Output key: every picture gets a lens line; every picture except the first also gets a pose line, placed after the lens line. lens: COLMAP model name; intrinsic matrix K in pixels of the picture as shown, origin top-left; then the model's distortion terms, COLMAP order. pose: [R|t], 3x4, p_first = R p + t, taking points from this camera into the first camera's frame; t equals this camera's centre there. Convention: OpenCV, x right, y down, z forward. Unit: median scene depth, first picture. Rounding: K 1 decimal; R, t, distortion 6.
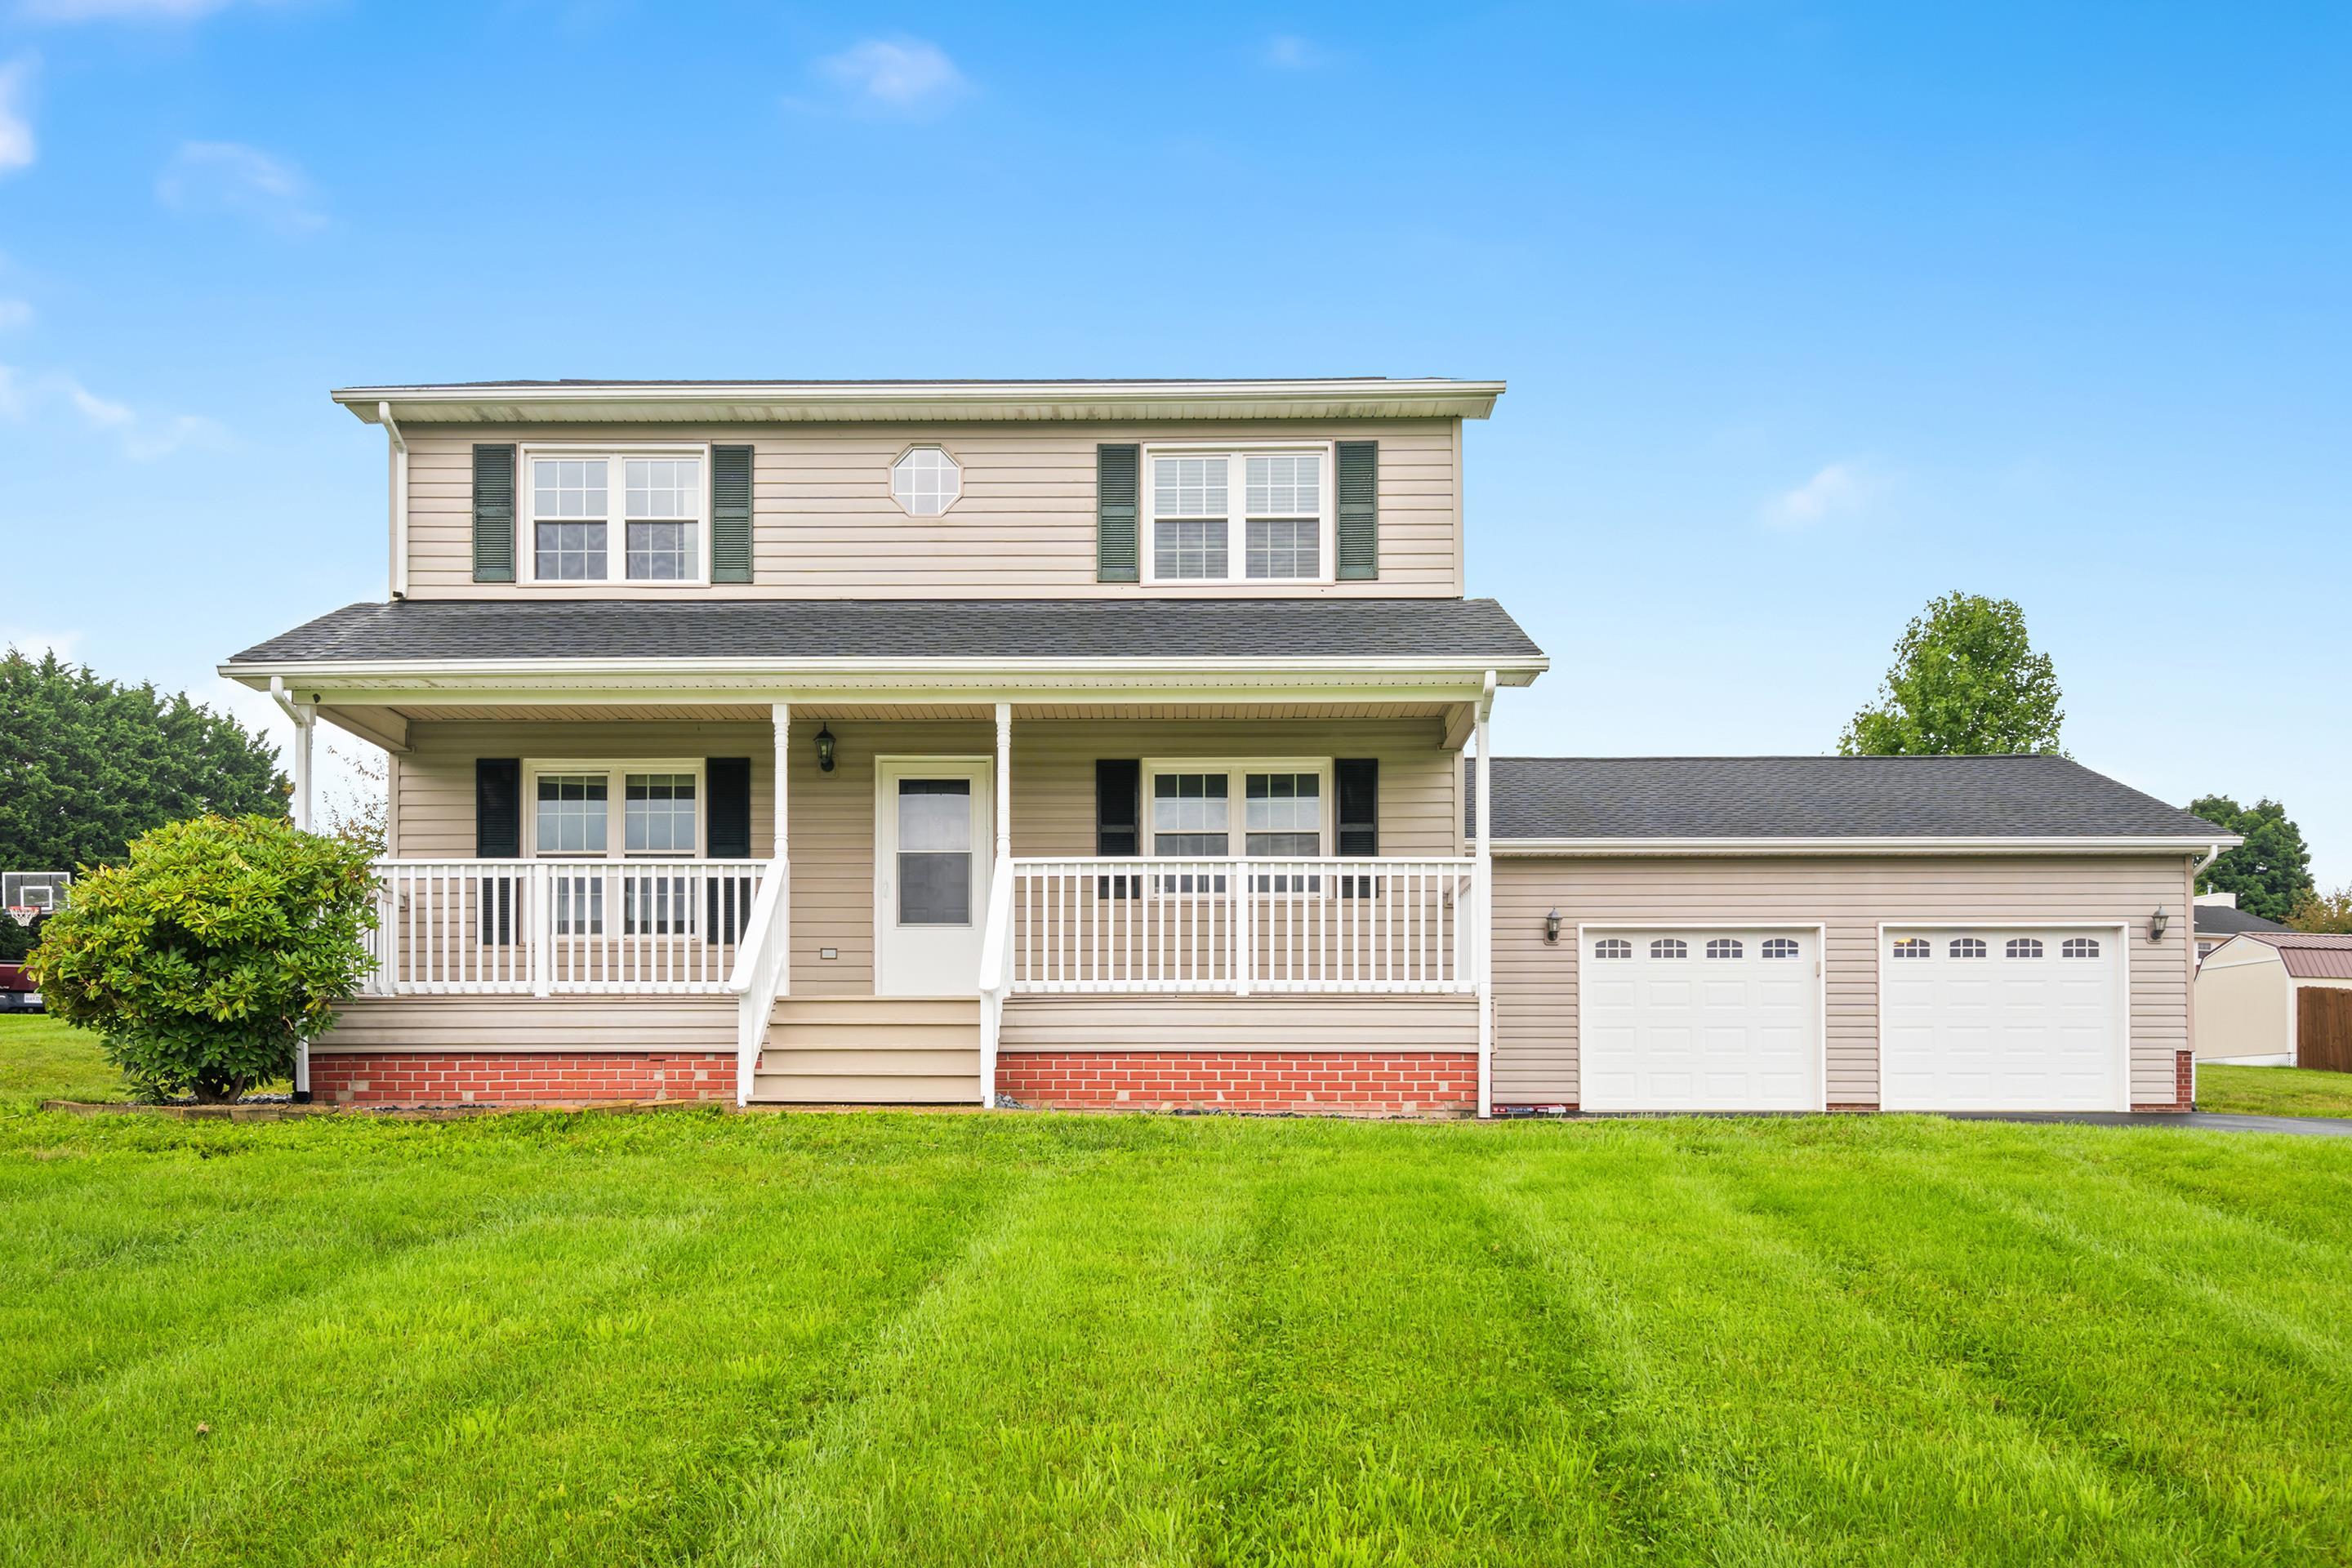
lens RADIAL K [[1886.8, 0, 1160.0], [0, 1886.8, 1119.9], [0, 0, 1]] dist [0.020695, -0.004367]
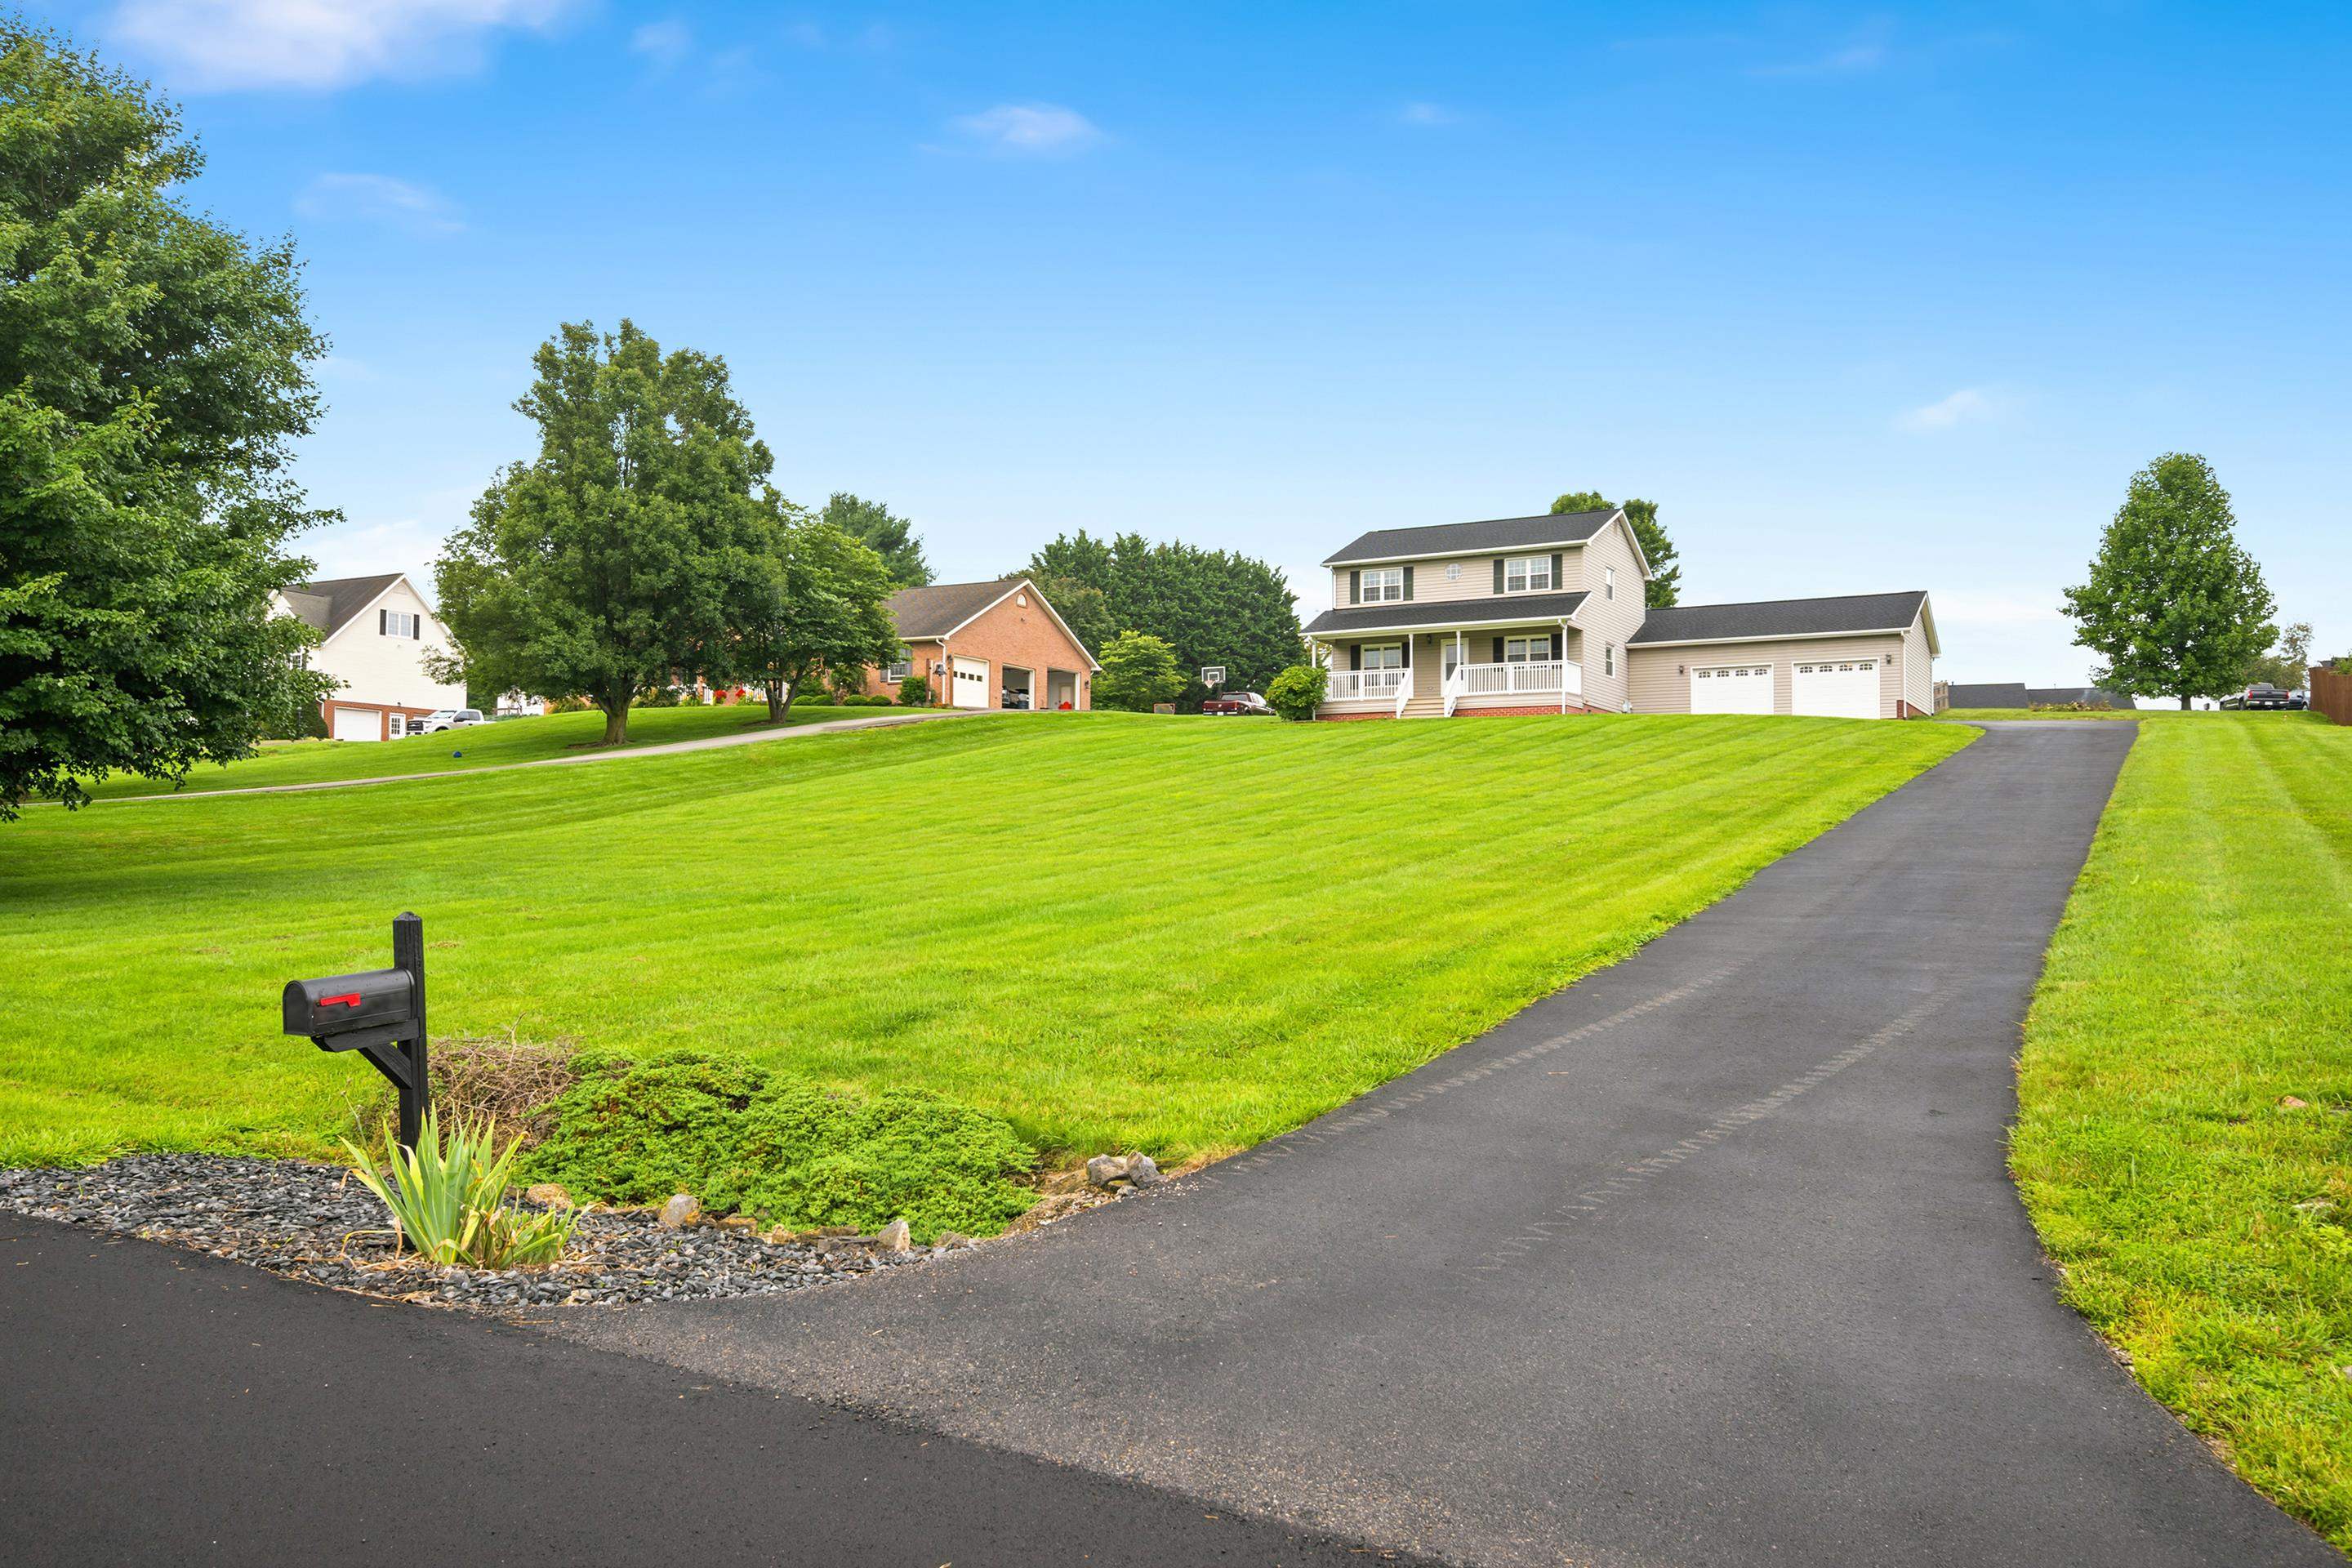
lens RADIAL K [[1763.7, 0, 1158.1], [0, 1763.7, 782.6], [0, 0, 1]] dist [0.036874, -0.001734]
pose [[0.878014, -0.016687, -0.478345, 1.132617], [0.001939, 0.999508, -0.031308, 0.234837], [0.478632, 0.026561, 0.877614, -2.637540]]
